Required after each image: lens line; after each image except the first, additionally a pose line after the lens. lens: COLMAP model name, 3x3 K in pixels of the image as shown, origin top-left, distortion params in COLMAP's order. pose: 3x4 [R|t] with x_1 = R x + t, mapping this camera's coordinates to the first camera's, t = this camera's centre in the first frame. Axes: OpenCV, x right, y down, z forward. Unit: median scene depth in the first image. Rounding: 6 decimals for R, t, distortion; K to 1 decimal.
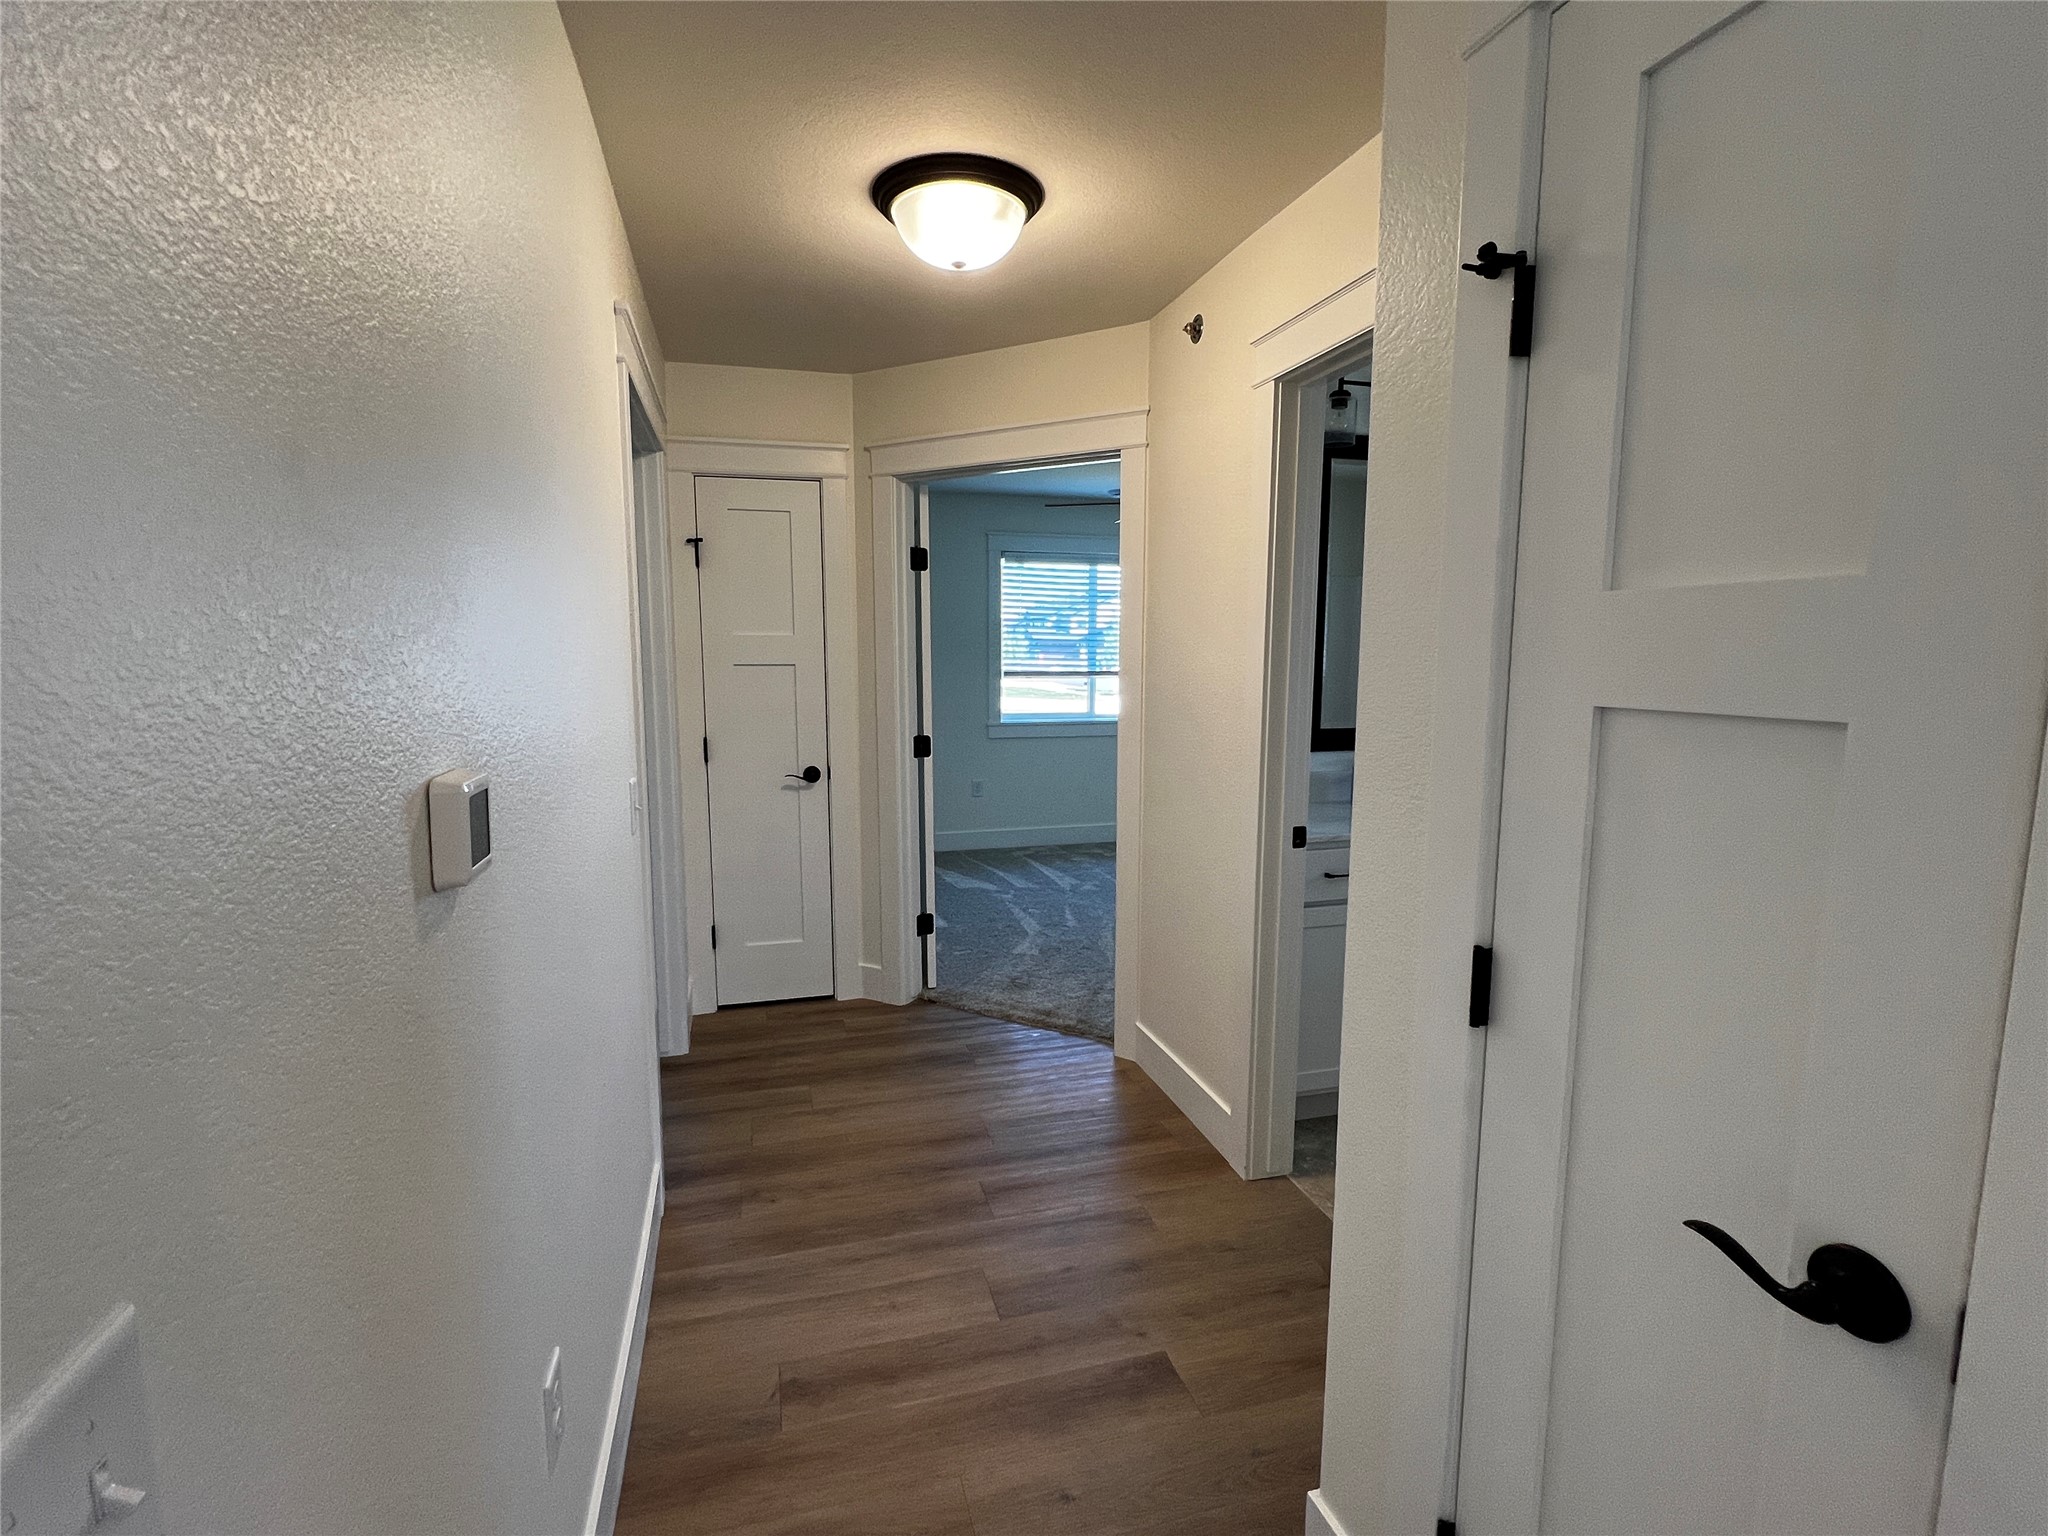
lens RADIAL K [[952.8, 0, 1018.8], [0, 952.8, 771.7], [0, 0, 1]] dist [0.001878, -0.000736]
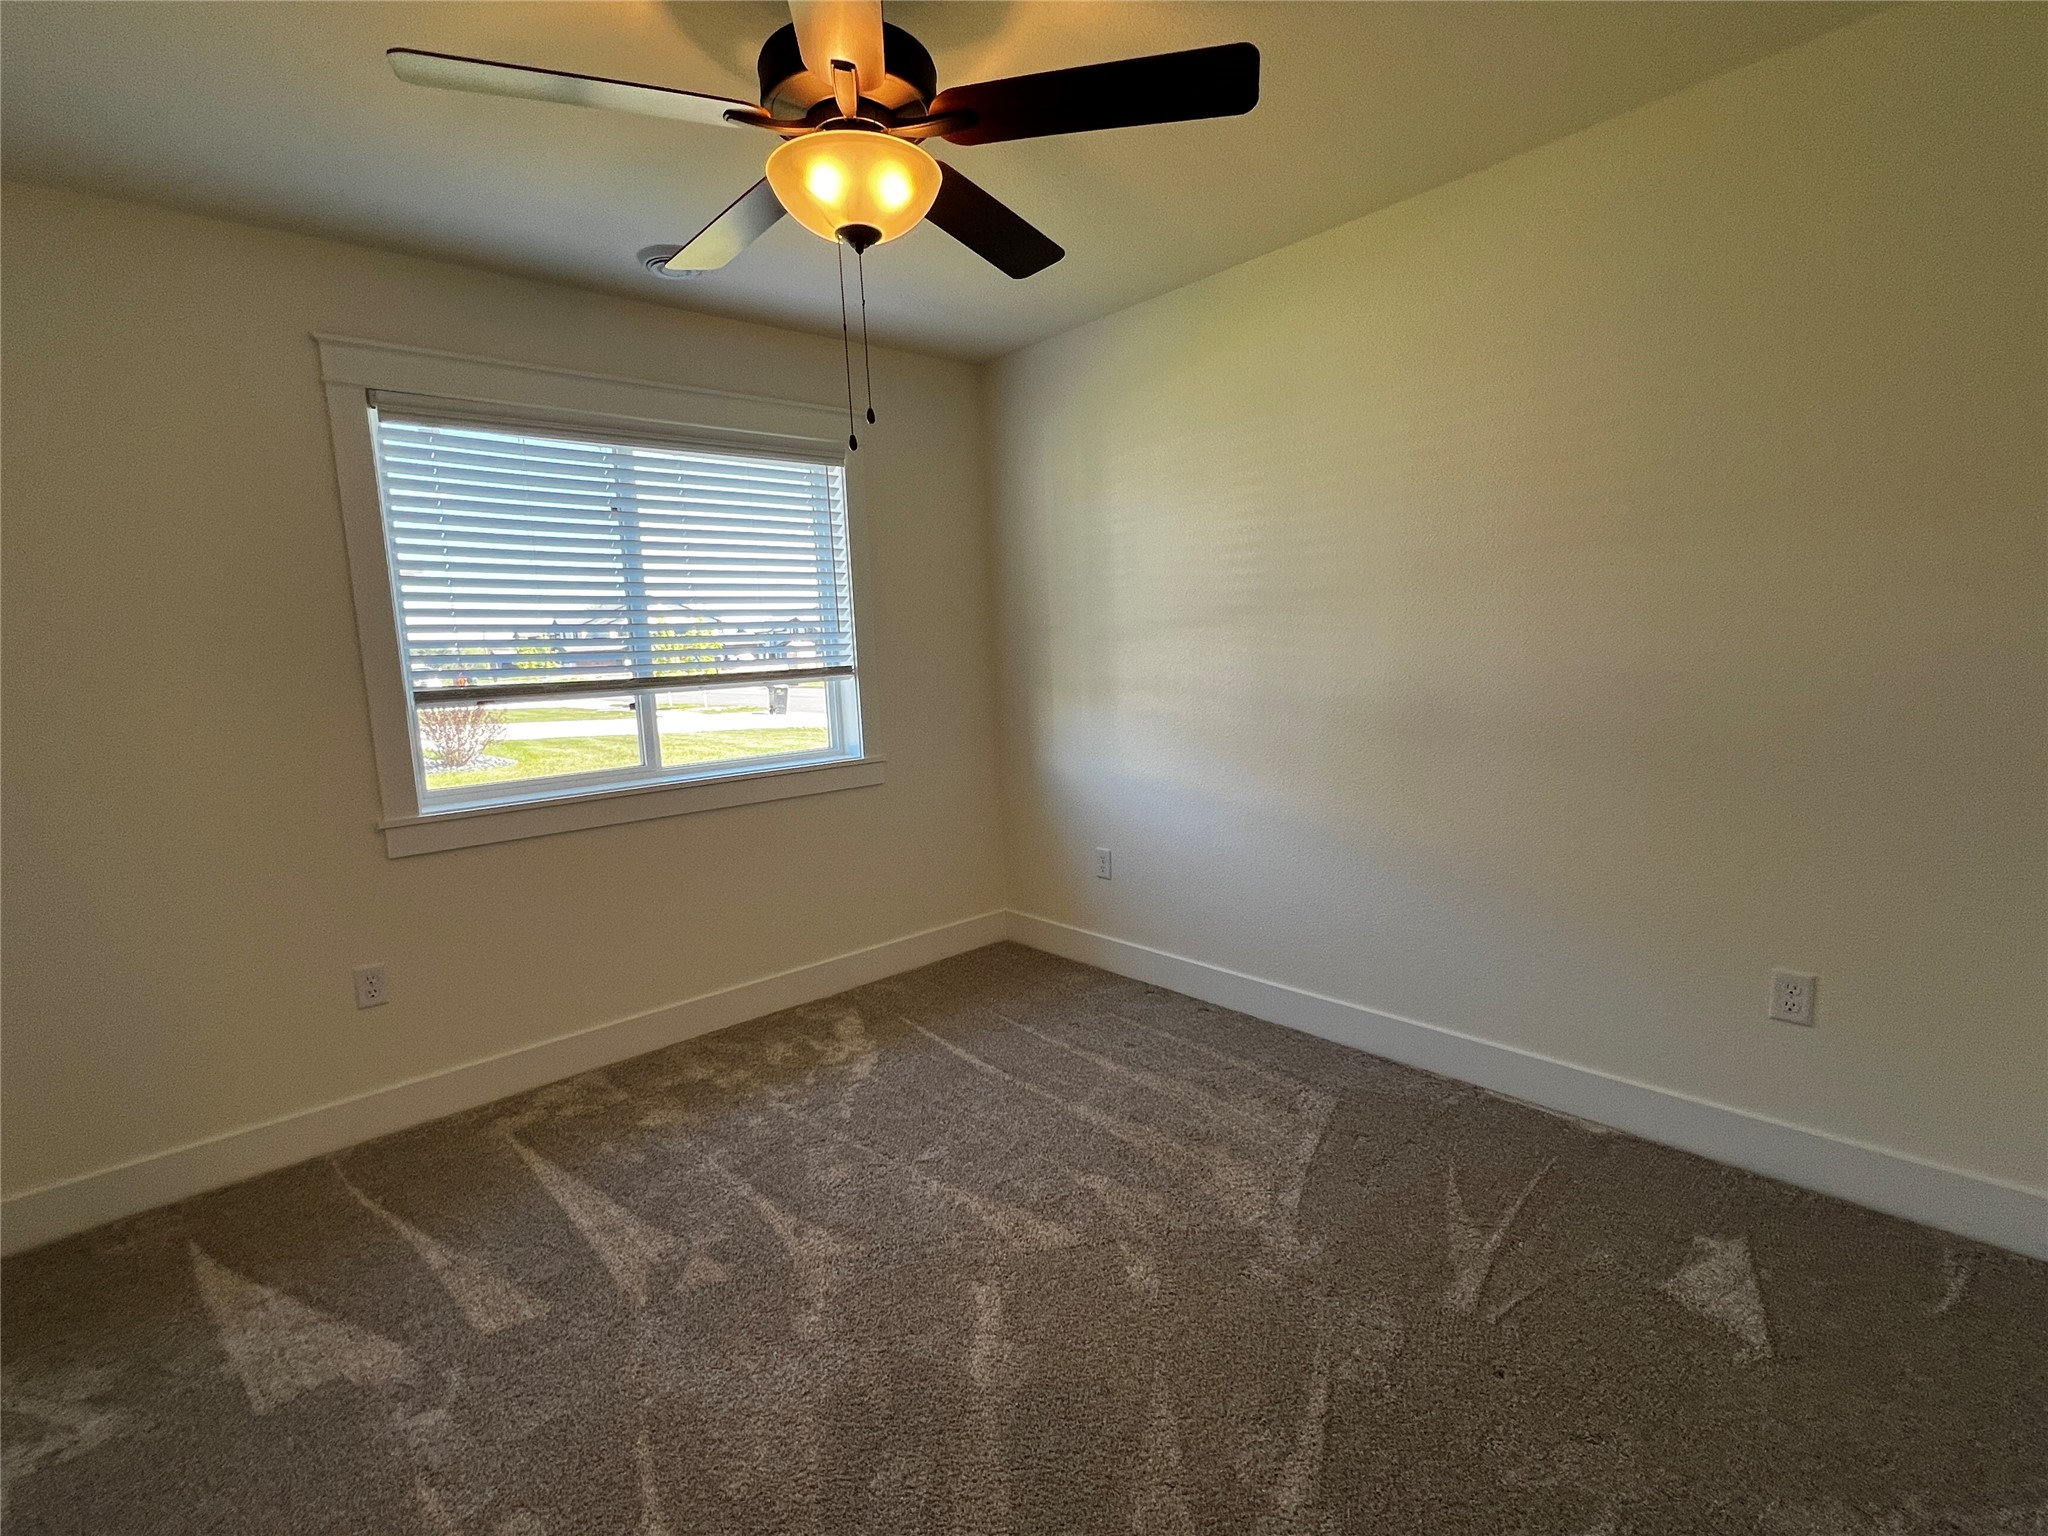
lens RADIAL K [[952.8, 0, 1018.8], [0, 952.8, 771.7], [0, 0, 1]] dist [0.001878, -0.000736]
pose [[0.893987, -0.101196, 0.436517, 0.035394], [0.102194, 0.994537, 0.021268, -0.054120], [-0.436284, 0.025596, 0.899445, 0.524707]]
